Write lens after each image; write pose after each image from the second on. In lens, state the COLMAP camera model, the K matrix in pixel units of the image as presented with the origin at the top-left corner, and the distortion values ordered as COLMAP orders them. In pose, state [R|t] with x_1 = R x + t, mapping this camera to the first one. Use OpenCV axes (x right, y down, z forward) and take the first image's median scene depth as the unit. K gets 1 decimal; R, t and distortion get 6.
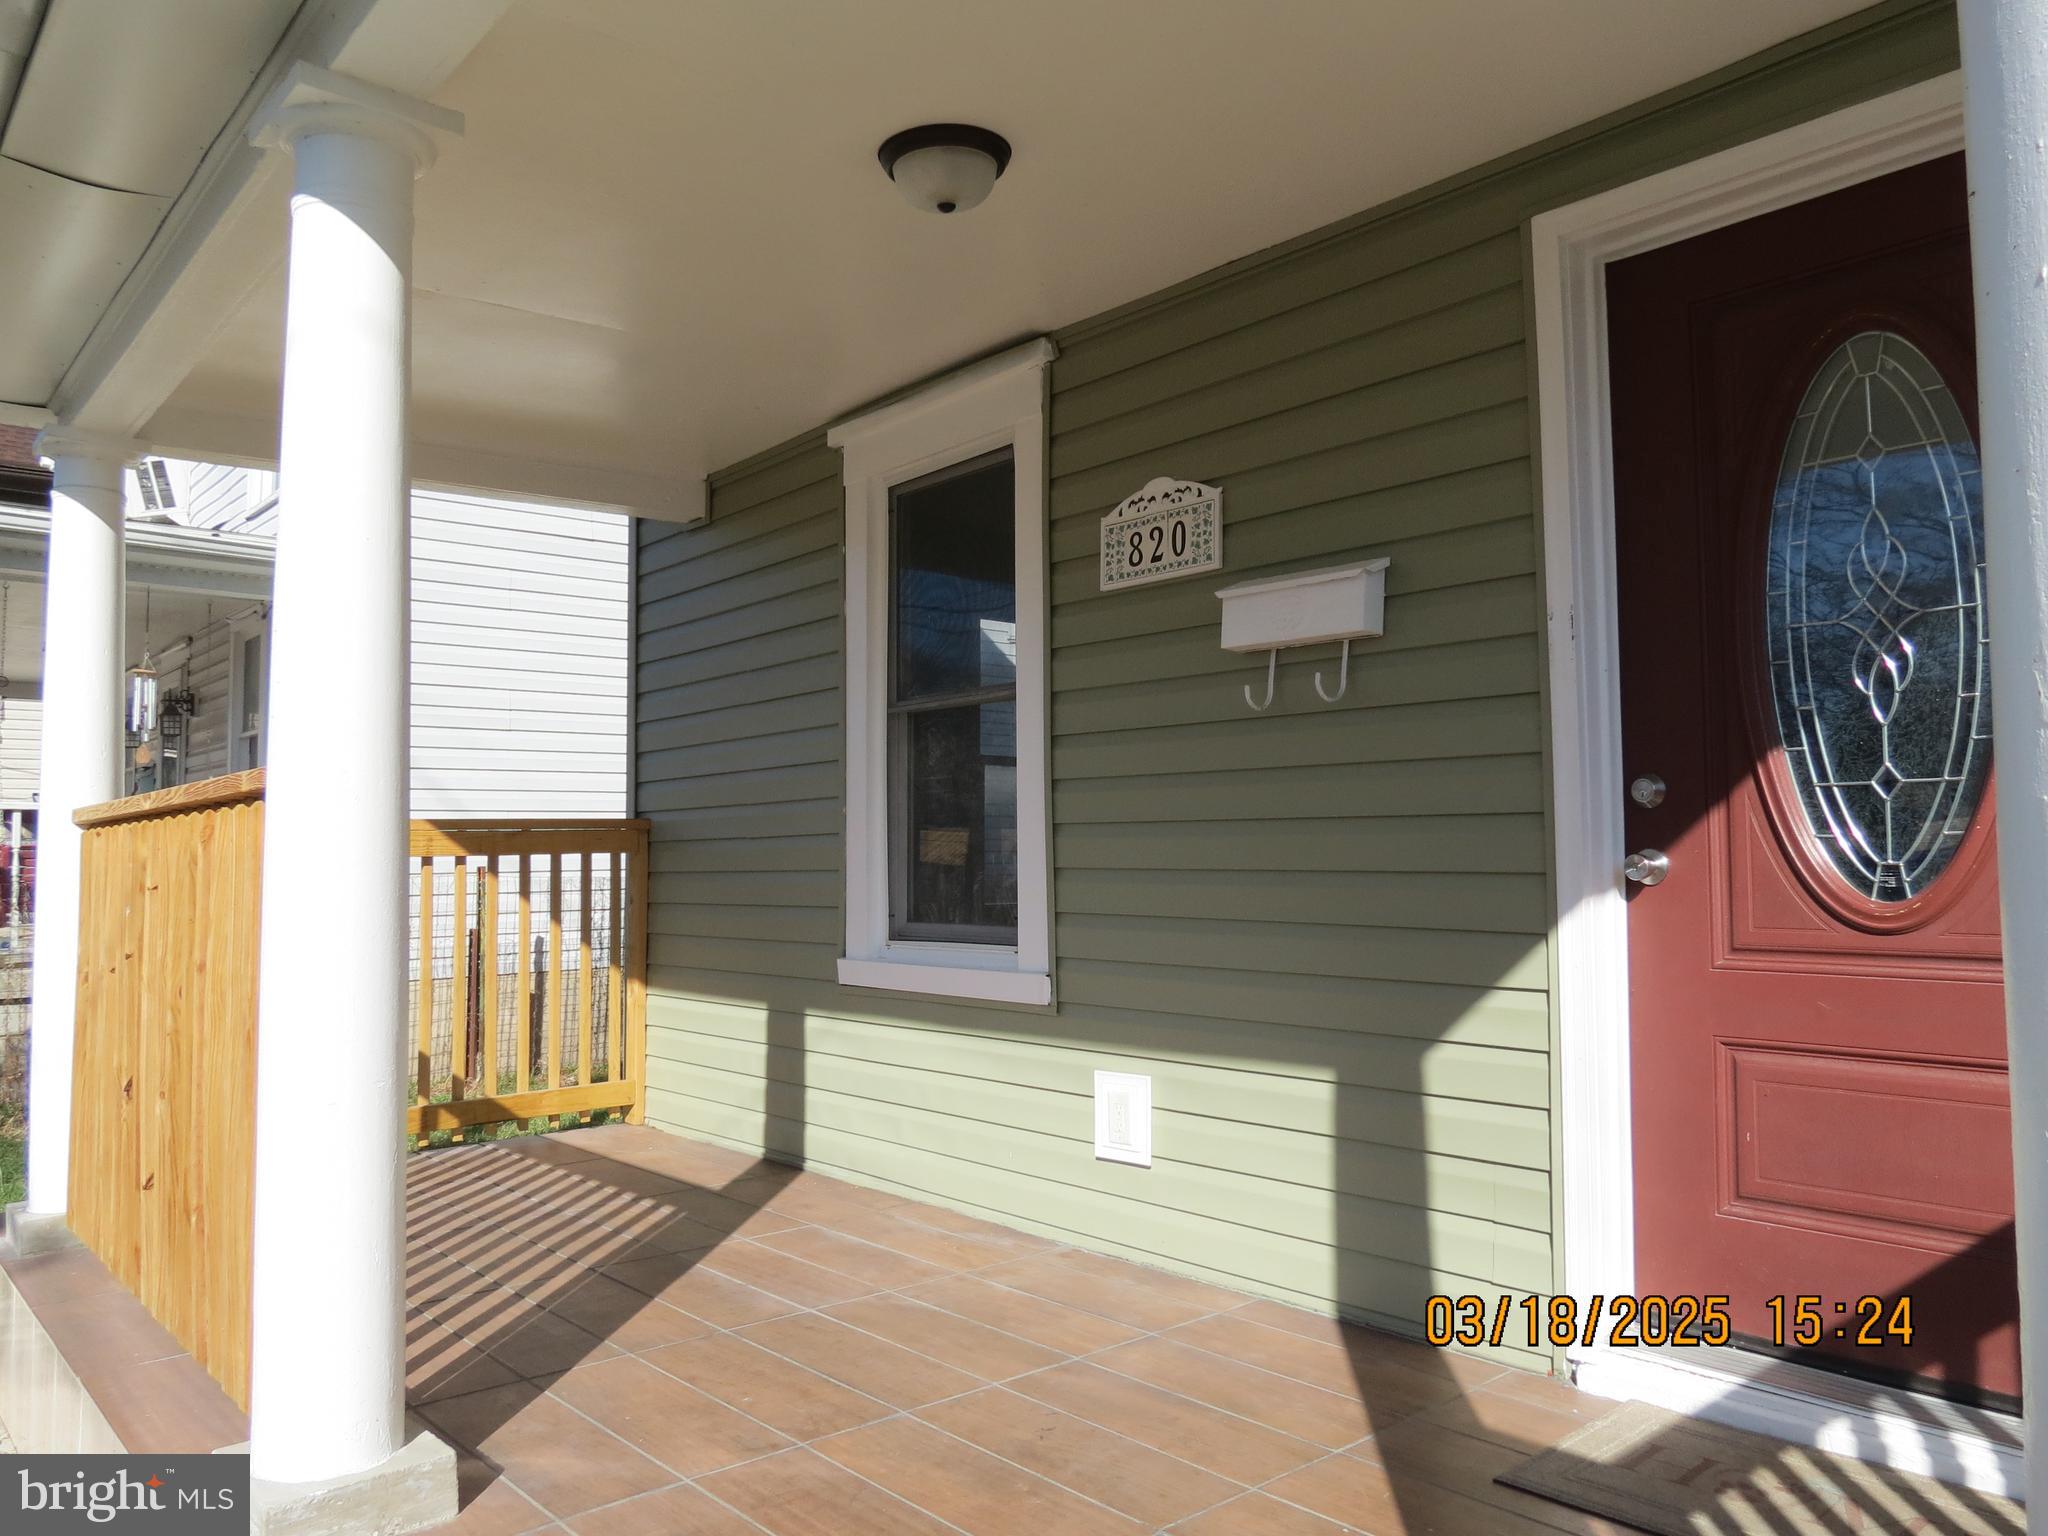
lens RADIAL K [[1456.5, 0, 1023.3], [0, 1456.5, 774.9], [0, 0, 1]] dist [-0.022989, 0.006745]
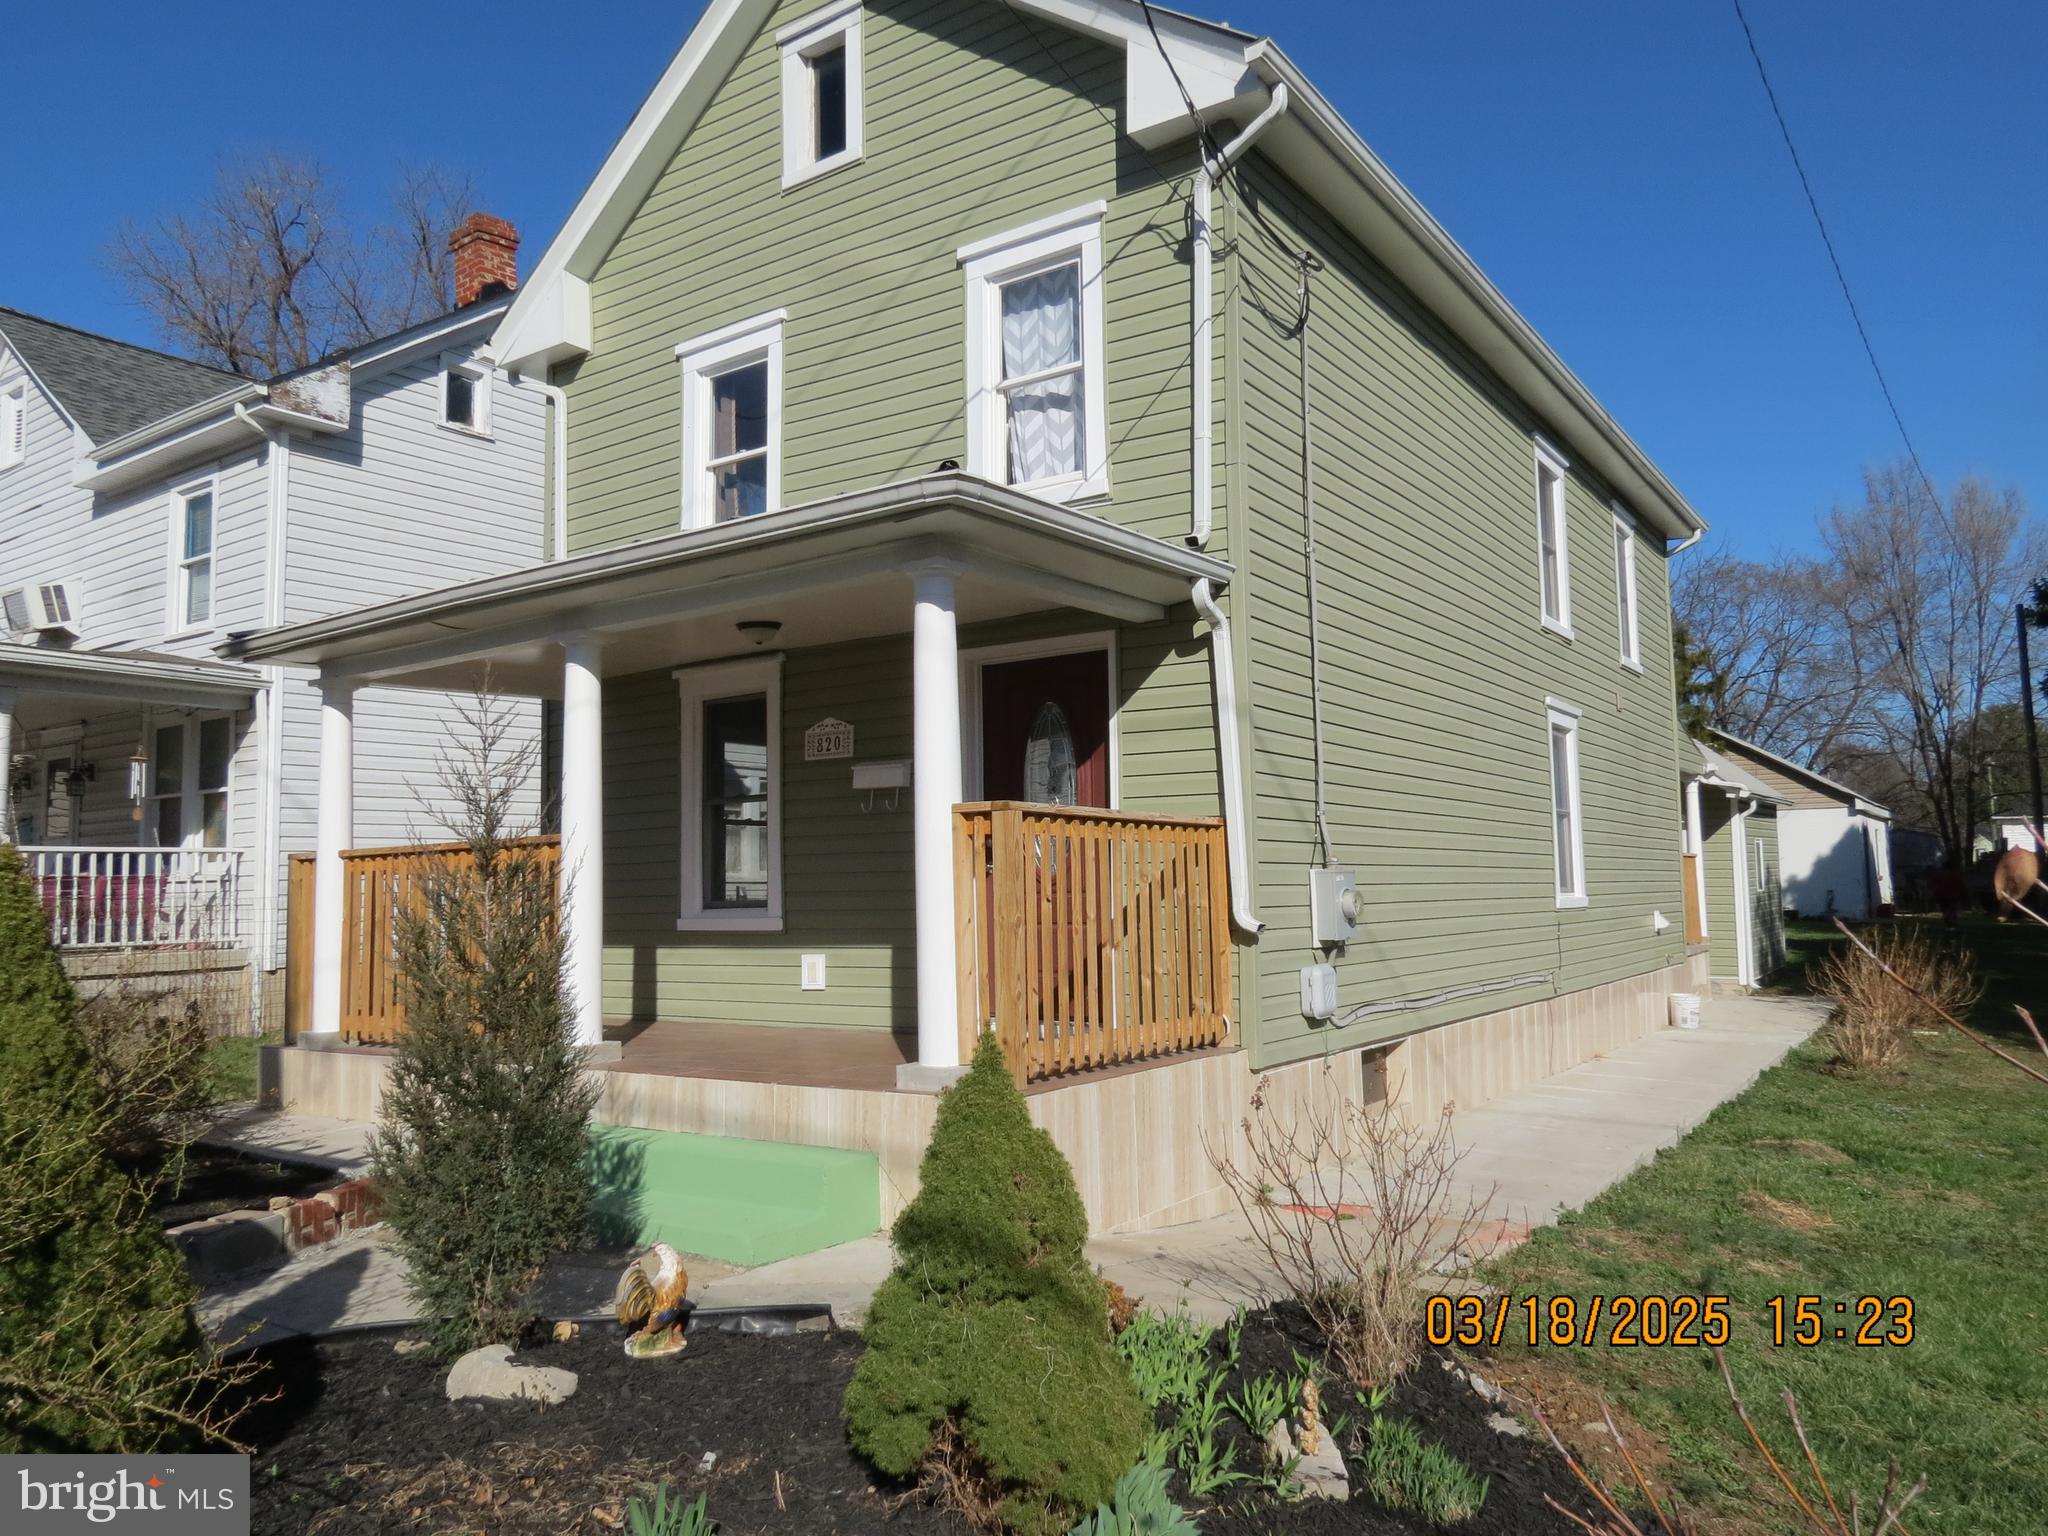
lens RADIAL K [[1456.5, 0, 1021.7], [0, 1456.5, 773.7], [0, 0, 1]] dist [-0.022989, 0.006745]
pose [[0.972391, 0.012662, 0.233013, -0.155218], [-0.004908, 0.999416, -0.033830, -0.021091], [-0.233305, 0.031752, 0.971885, -1.396659]]
